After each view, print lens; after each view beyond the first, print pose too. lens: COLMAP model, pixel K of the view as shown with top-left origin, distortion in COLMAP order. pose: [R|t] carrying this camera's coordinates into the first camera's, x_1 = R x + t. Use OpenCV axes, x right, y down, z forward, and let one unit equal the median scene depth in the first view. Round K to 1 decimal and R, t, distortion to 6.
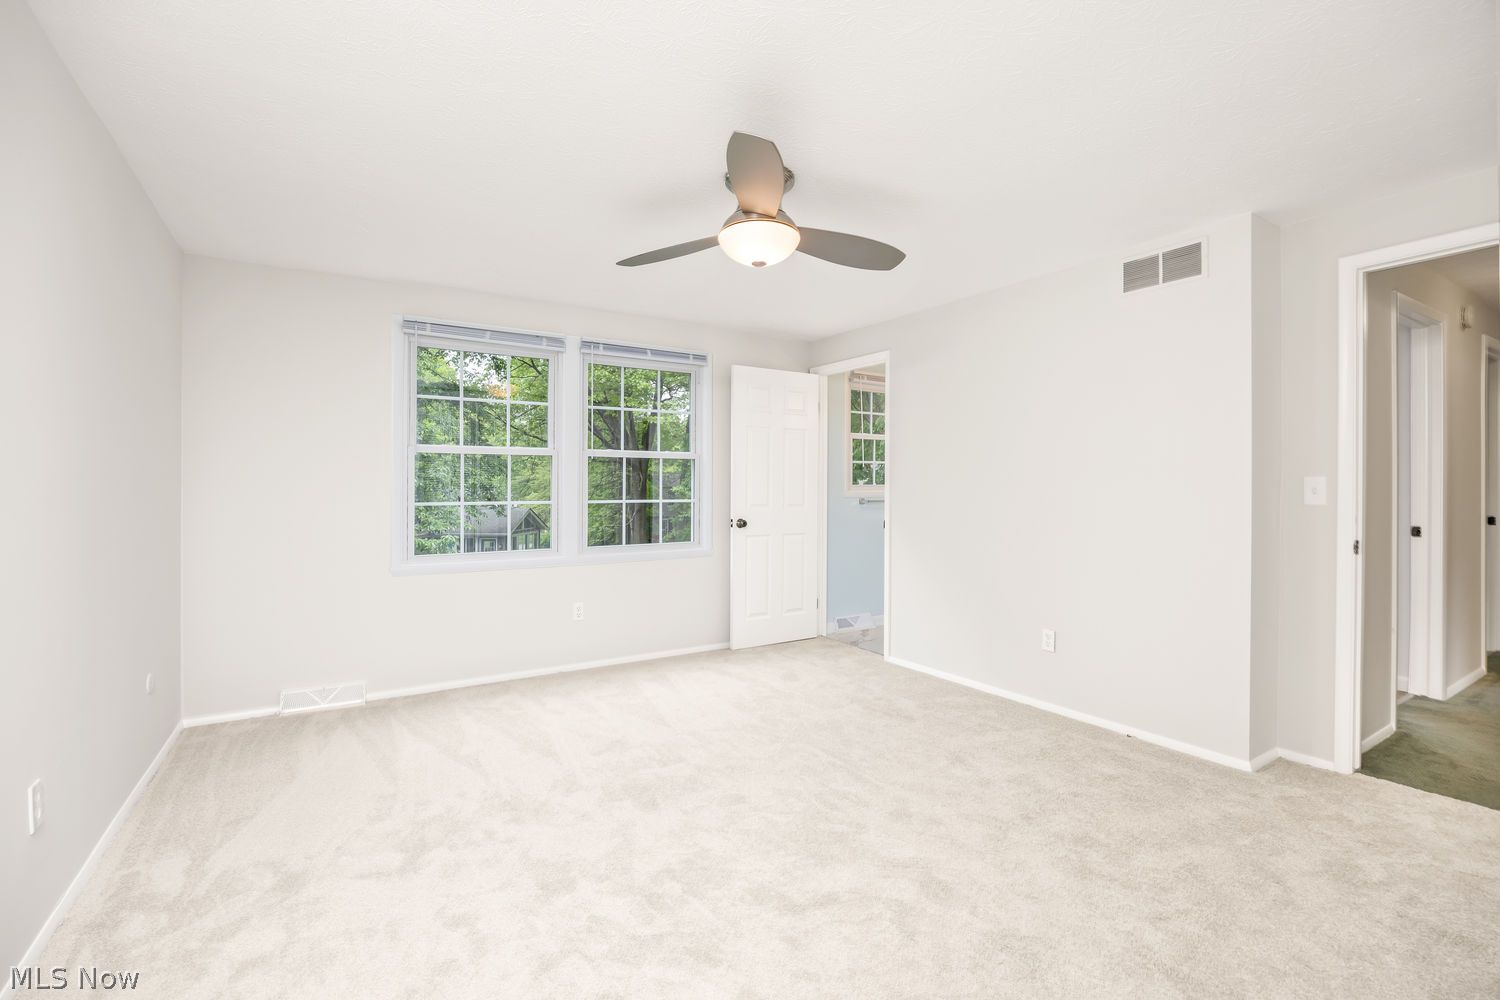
lens RADIAL K [[680.7, 0, 751.2], [0, 680.7, 499.9], [0, 0, 1]] dist [-0.019157, 0.000276]
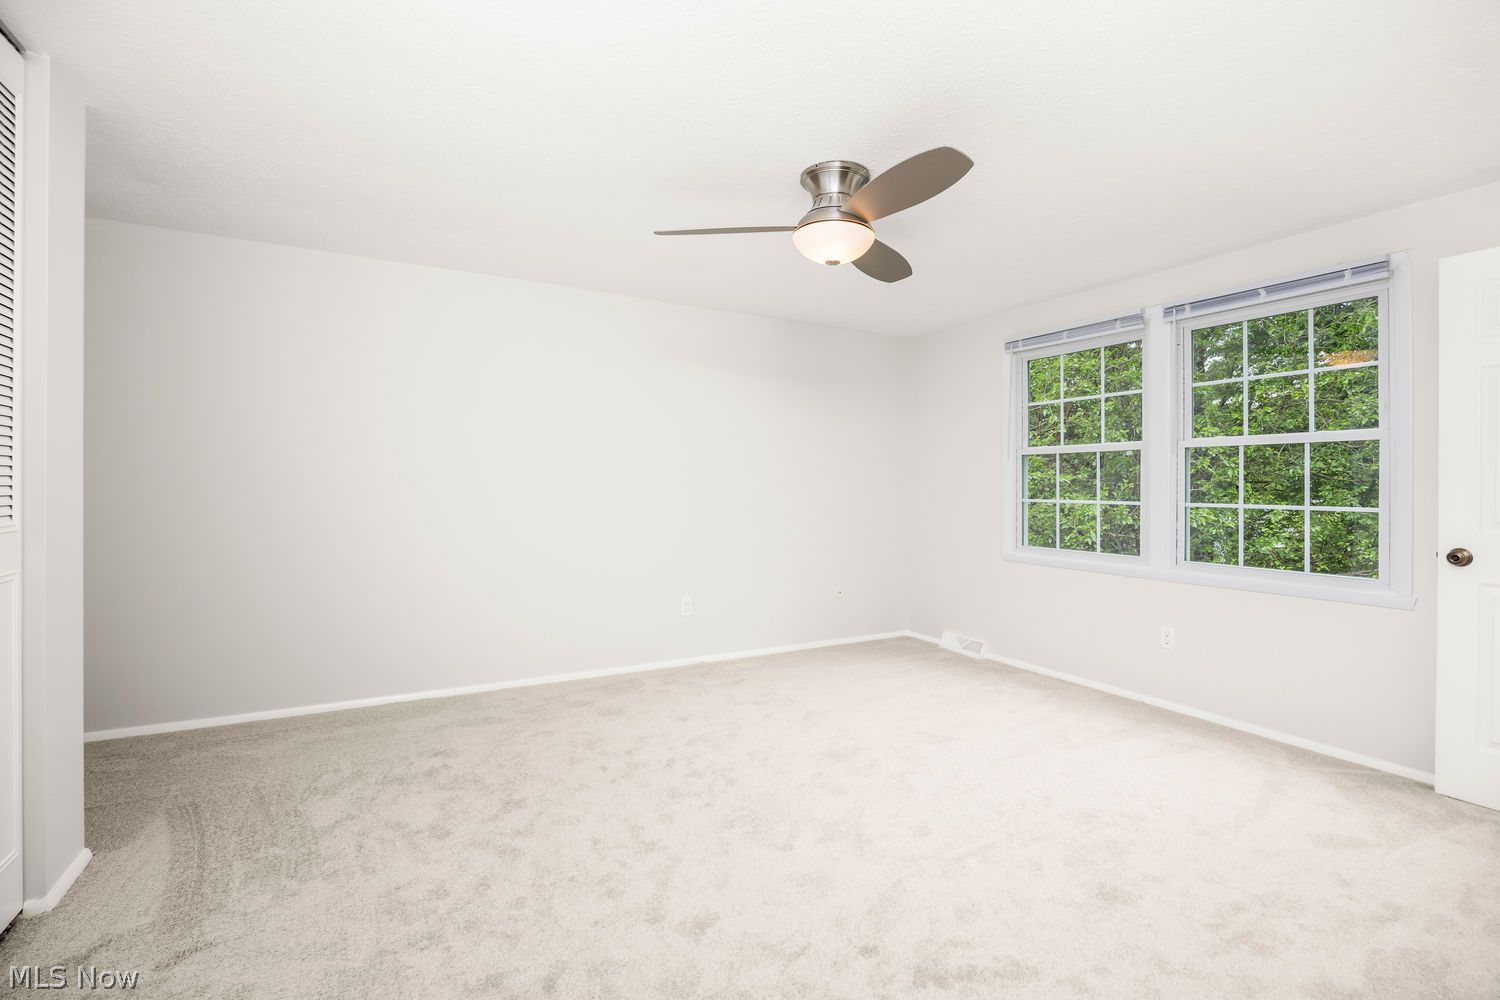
lens RADIAL K [[680.7, 0, 751.2], [0, 680.7, 499.9], [0, 0, 1]] dist [-0.019157, 0.000276]
pose [[-0.069542, 0.022992, -0.997314, 0.604206], [-0.019294, 0.999516, 0.024388, -0.012838], [0.997392, 0.020938, -0.069065, 0.561645]]
